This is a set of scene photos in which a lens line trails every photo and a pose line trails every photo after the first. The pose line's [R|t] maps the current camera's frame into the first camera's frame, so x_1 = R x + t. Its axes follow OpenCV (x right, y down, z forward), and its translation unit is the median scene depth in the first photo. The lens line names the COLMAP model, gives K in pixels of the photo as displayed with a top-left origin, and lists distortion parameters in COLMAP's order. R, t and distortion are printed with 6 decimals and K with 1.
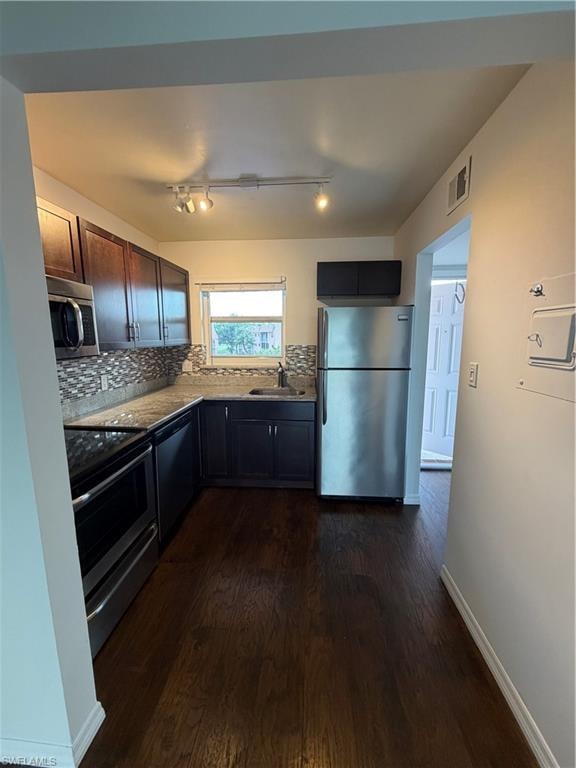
lens RADIAL K [[308.5, 0, 285.8], [0, 308.5, 384.2], [0, 0, 1]] dist [-0.002417, -0.000274]
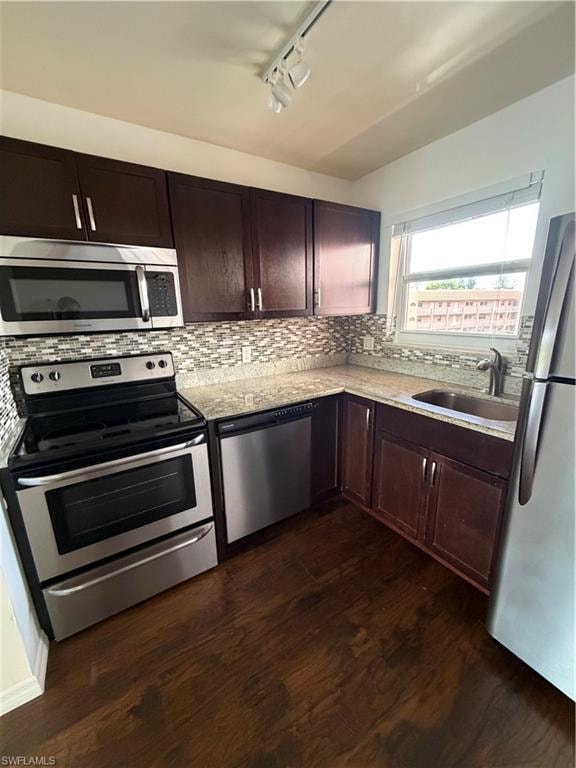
lens RADIAL K [[308.5, 0, 288.9], [0, 308.5, 380.7], [0, 0, 1]] dist [-0.002417, -0.000274]
pose [[0.606154, 0.181015, -0.774474, 0.204372], [-0.106094, 0.983457, 0.146823, -0.066353], [0.788239, -0.006830, 0.615331, 0.420288]]
